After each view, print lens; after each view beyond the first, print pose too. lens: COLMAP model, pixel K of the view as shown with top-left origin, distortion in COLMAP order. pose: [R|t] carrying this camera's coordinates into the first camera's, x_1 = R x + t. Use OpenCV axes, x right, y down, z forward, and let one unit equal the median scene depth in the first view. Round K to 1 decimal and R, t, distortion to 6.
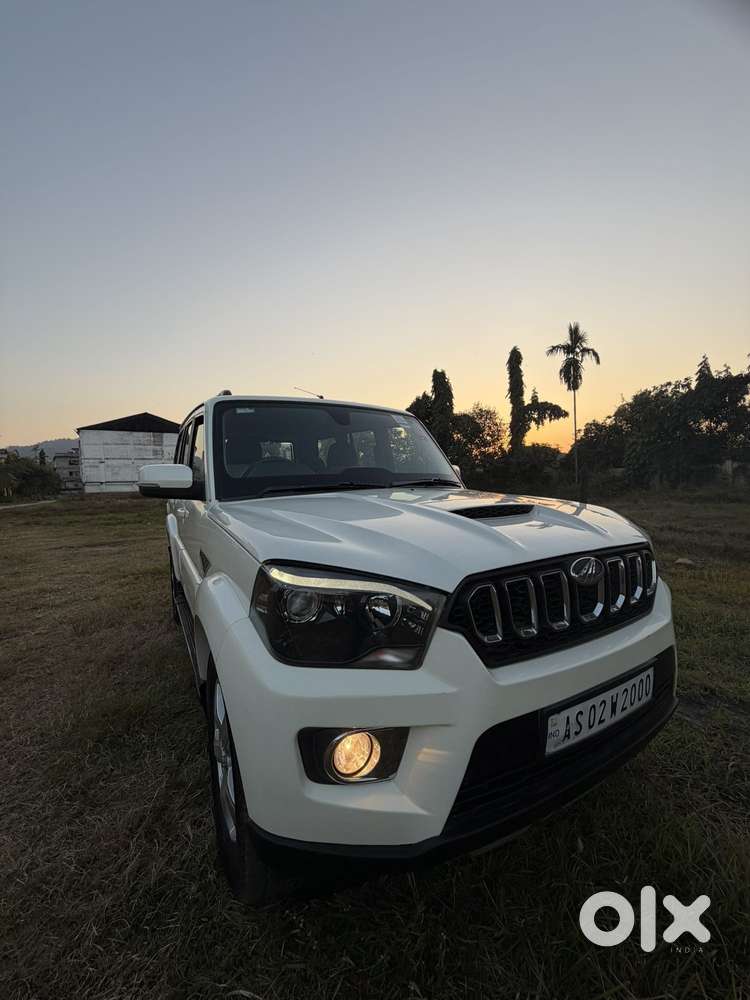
lens RADIAL K [[396.7, 0, 375.0], [0, 396.7, 500.0], [0, 0, 1]] dist [0.002995, 0.000043]
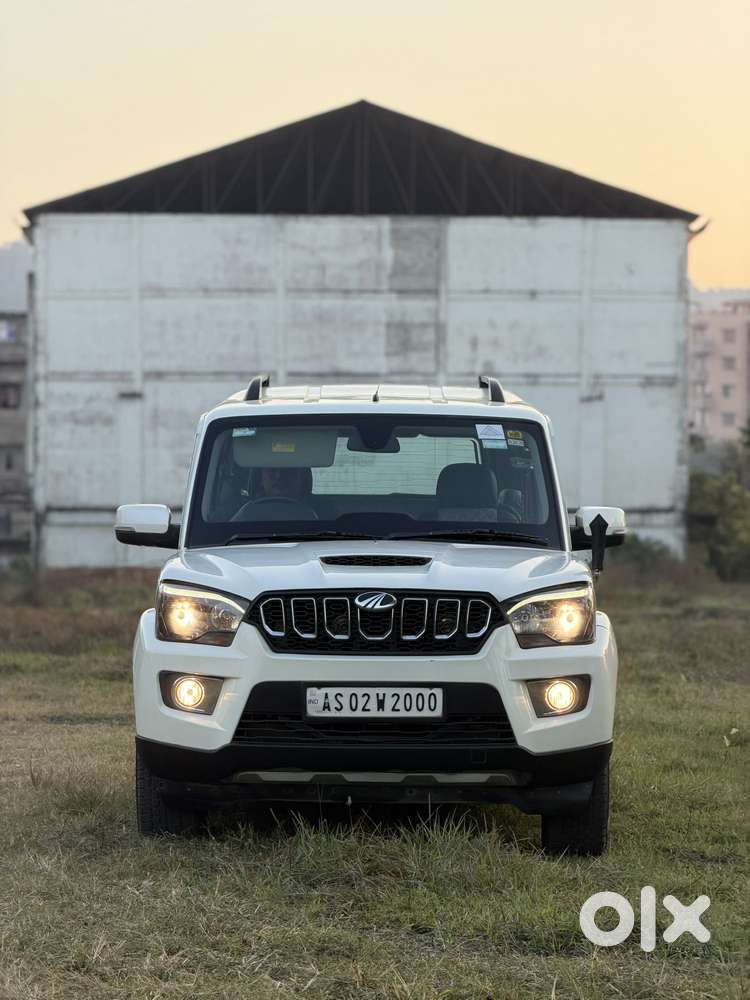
lens RADIAL K [[3002.4, 0, 375.0], [0, 3002.4, 500.0], [0, 0, 1]] dist [0.203613, -0.100510]
pose [[0.867417, 0.021194, -0.497130, 5.650400], [-0.049302, 0.997837, -0.043484, 0.283822], [0.495134, 0.062228, 0.866586, -7.880903]]
